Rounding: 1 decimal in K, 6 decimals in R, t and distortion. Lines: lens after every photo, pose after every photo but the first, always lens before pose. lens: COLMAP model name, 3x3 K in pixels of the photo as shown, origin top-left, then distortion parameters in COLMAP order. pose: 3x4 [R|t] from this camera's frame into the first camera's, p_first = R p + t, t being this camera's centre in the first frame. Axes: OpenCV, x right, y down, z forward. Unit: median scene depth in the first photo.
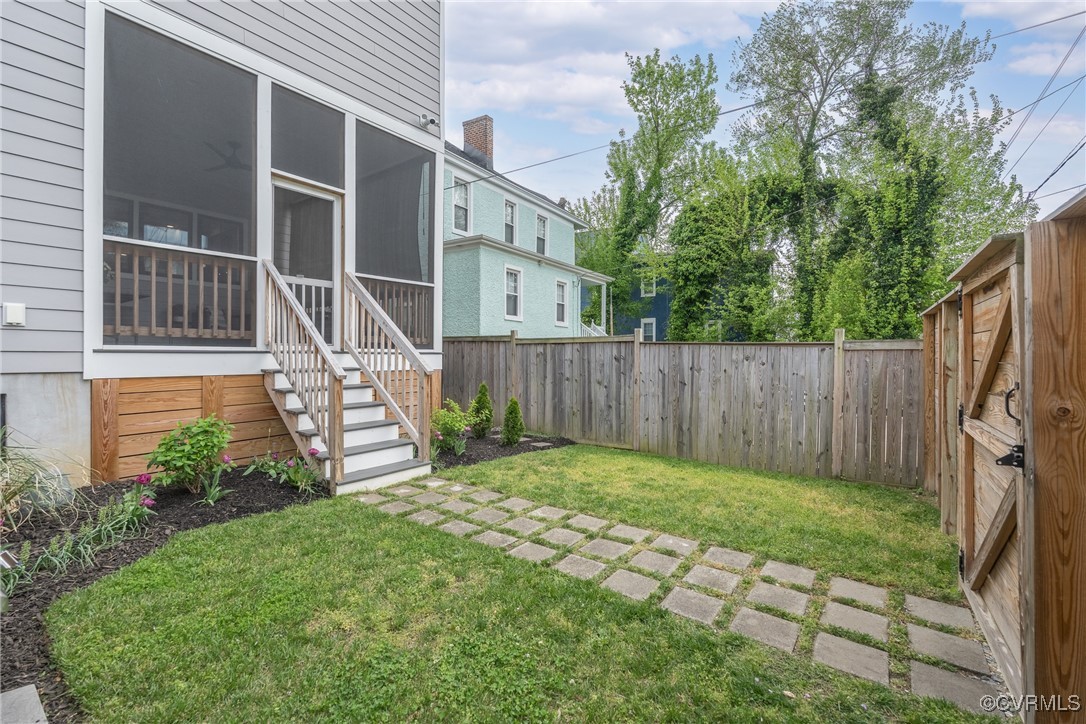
lens RADIAL K [[486.1, 0, 536.0], [0, 486.1, 356.5], [0, 0, 1]] dist [-0.000578, 0.000026]
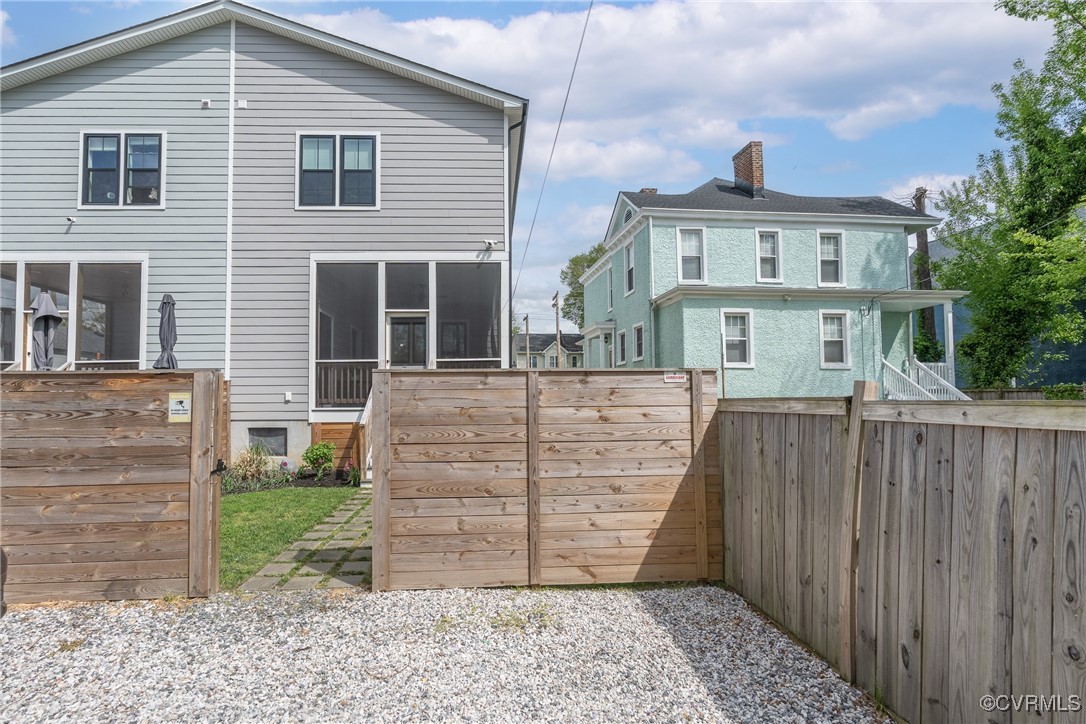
lens RADIAL K [[509.6, 0, 499.3], [0, 509.6, 382.1], [0, 0, 1]] dist [-0.004570, -0.000318]
pose [[0.610085, -0.039130, -0.791369, 1.357277], [0.008212, 0.999038, -0.043068, -0.030704], [0.792294, 0.019776, 0.609819, 0.192777]]
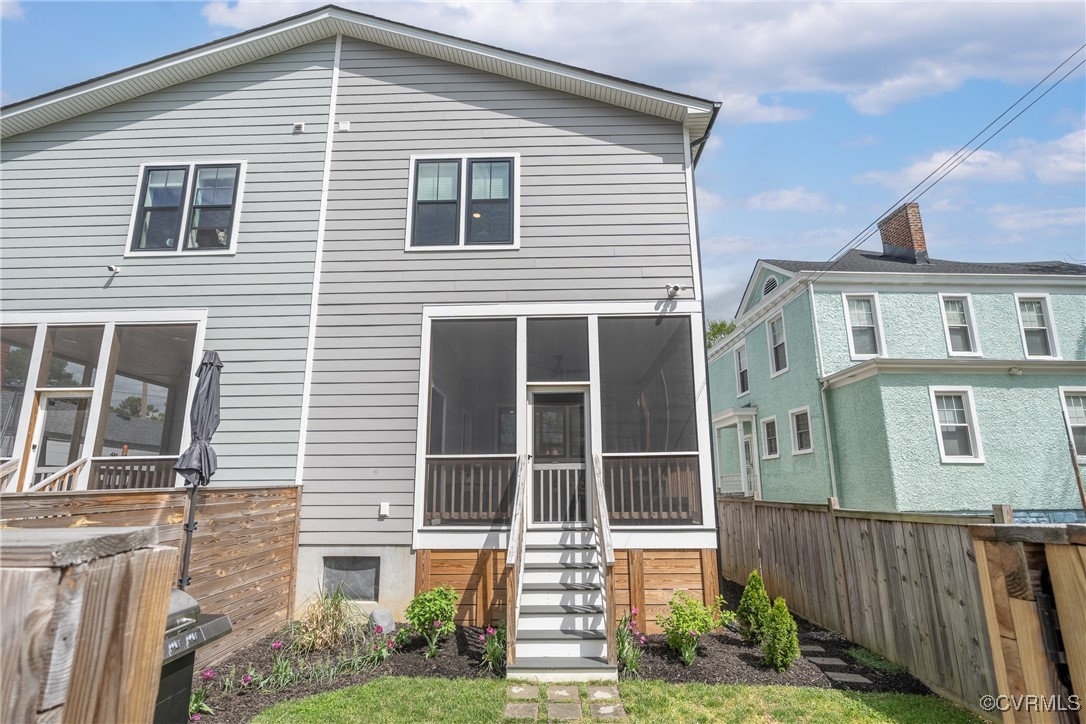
lens RADIAL K [[481.8, 0, 541.9], [0, 481.8, 400.4], [0, 0, 1]] dist [-0.004600, -0.000266]
pose [[0.571264, -0.162766, -0.804465, 0.544247], [0.006804, 0.981045, -0.193661, -0.103930], [0.820738, 0.105158, 0.561544, 0.358756]]
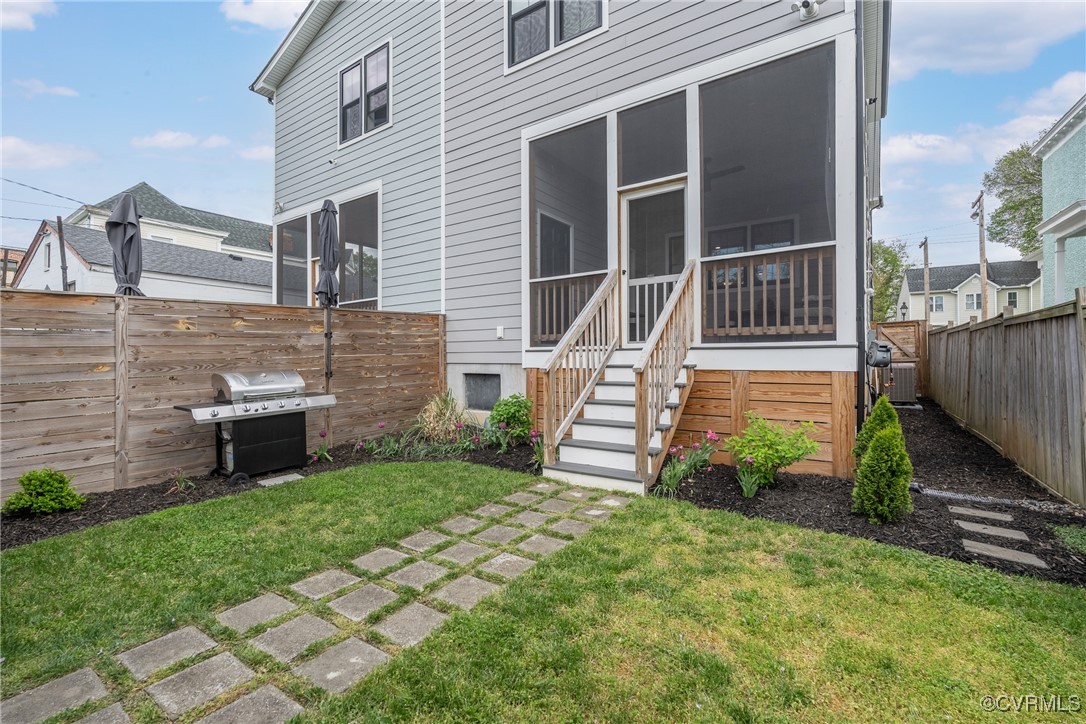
lens RADIAL K [[474.4, 0, 542.1], [0, 474.4, 355.8], [0, 0, 1]] dist [-0.000746, -0.000102]
pose [[0.026623, -0.010687, -0.999588, 0.617366], [-0.000039, 0.999943, -0.010692, 0.019406], [0.999646, 0.000324, 0.026621, 0.878795]]
